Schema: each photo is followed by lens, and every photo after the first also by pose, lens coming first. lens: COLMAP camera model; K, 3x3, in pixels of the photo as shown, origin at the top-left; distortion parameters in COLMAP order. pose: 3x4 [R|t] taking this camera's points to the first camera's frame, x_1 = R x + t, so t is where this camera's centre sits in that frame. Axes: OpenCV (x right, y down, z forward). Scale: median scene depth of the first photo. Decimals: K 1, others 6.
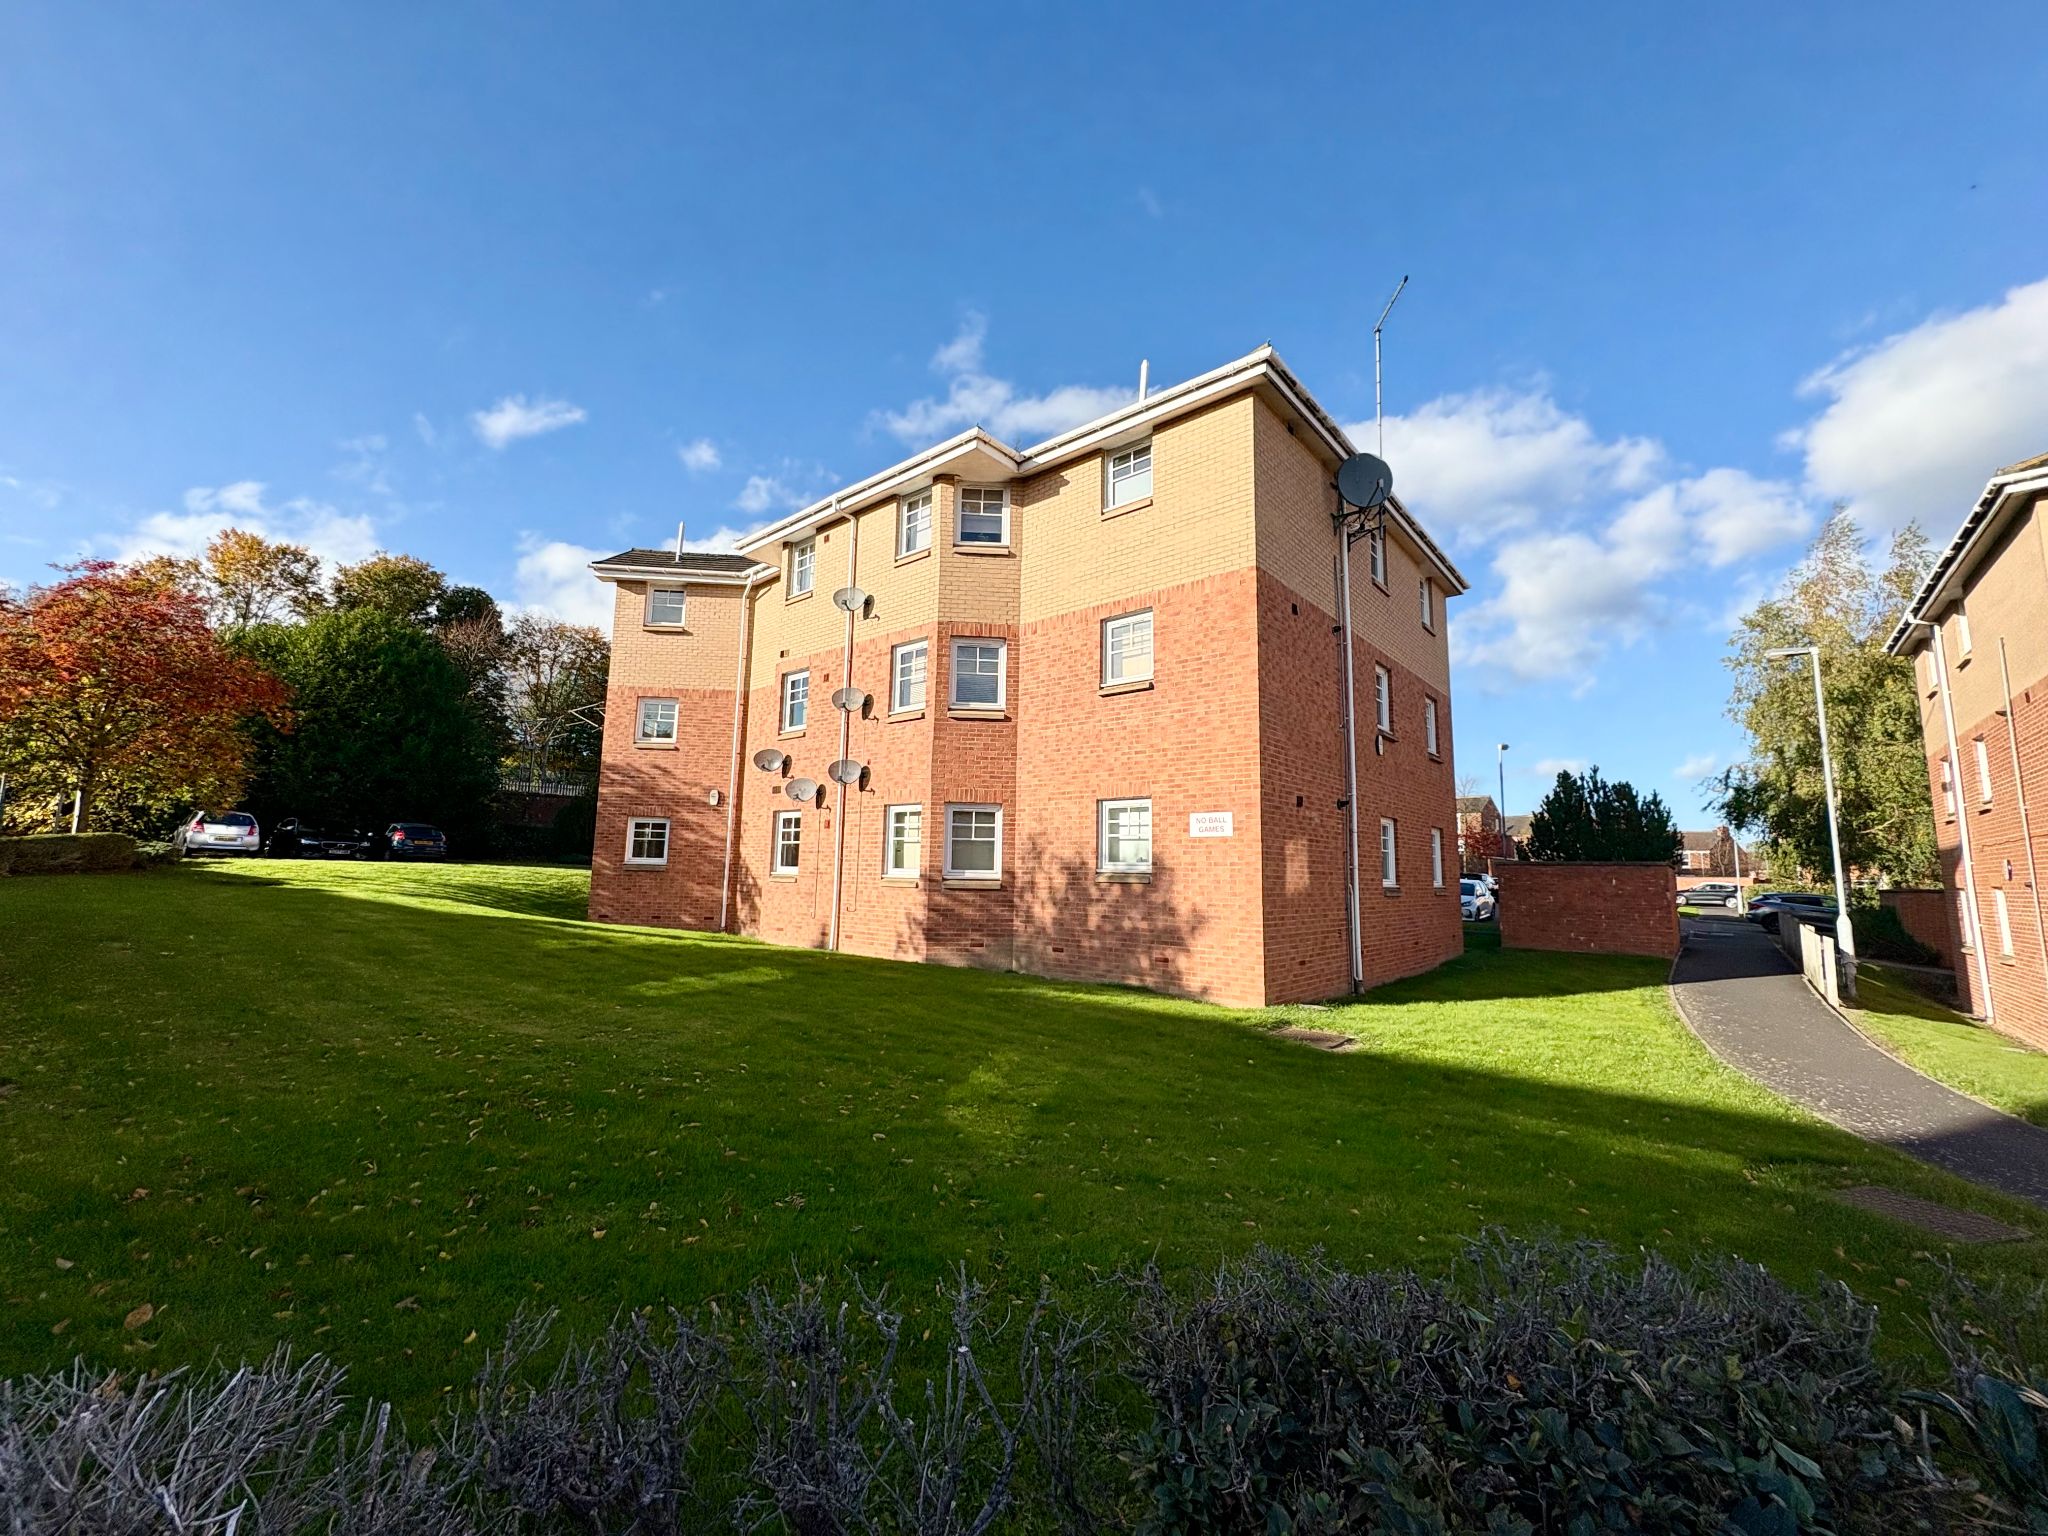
lens RADIAL K [[827.3, 0, 1015.6], [0, 827.3, 774.6], [0, 0, 1]] dist [0.000711, 0.000306]
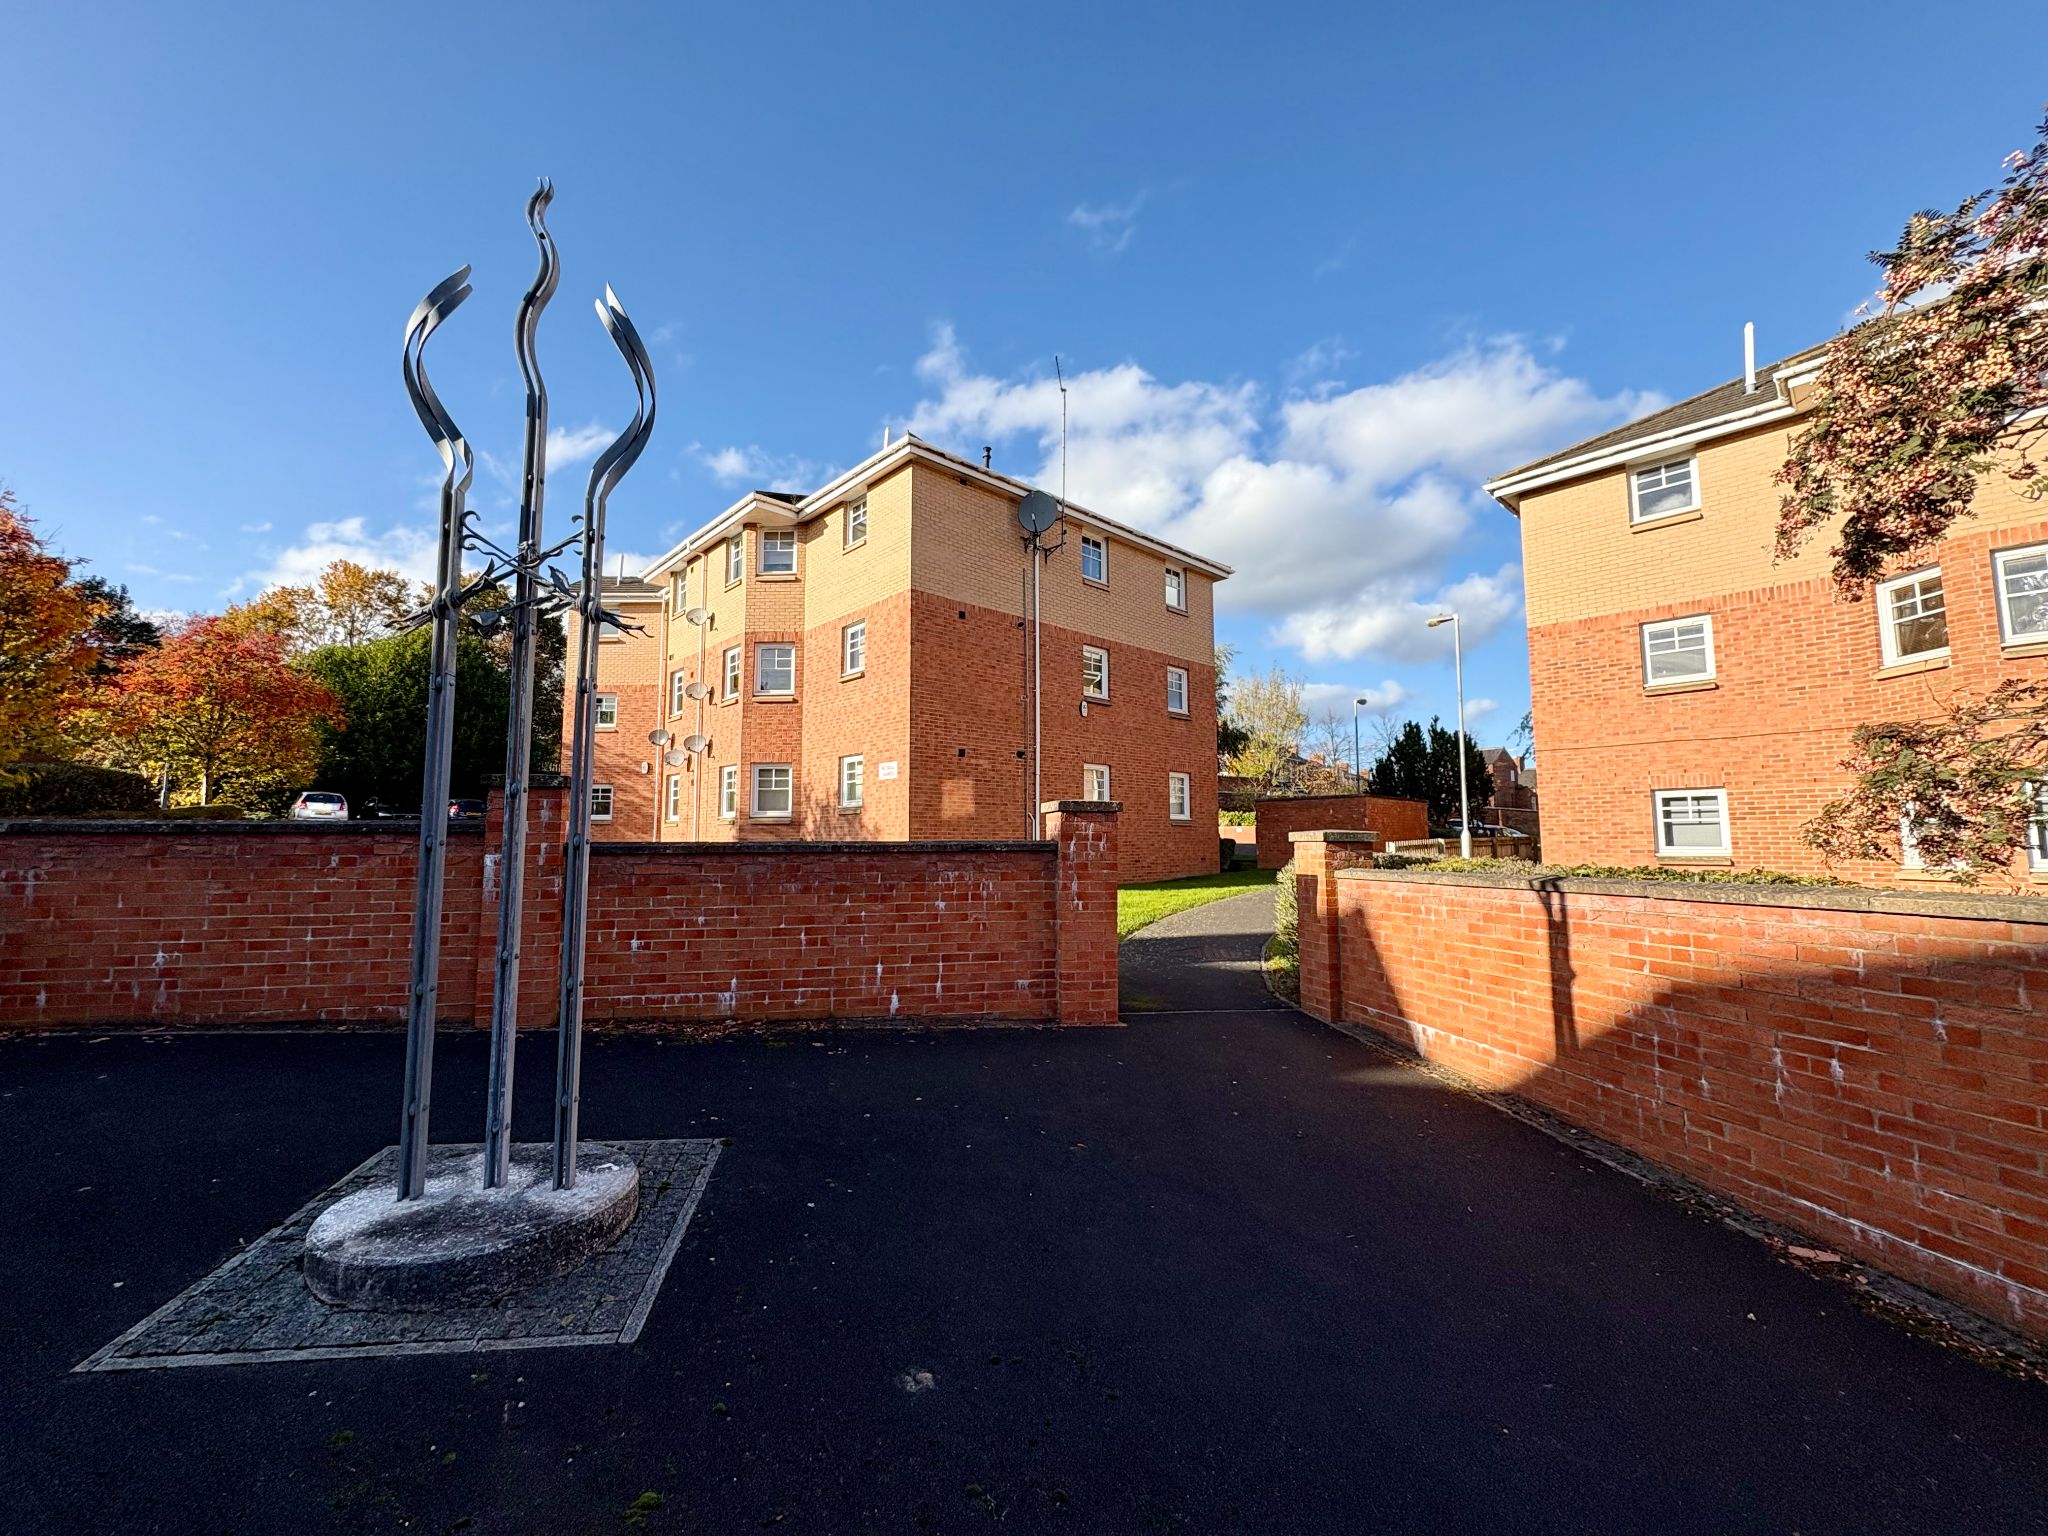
lens RADIAL K [[810.0, 0, 1024.0], [0, 810.0, 768.0], [0, 0, 1]] dist [-0.000257, -0.000083]
pose [[0.995494, -0.032906, -0.088930, 0.465345], [0.035503, 0.998983, 0.027781, 0.019336], [0.087925, -0.030813, 0.995650, -0.298012]]
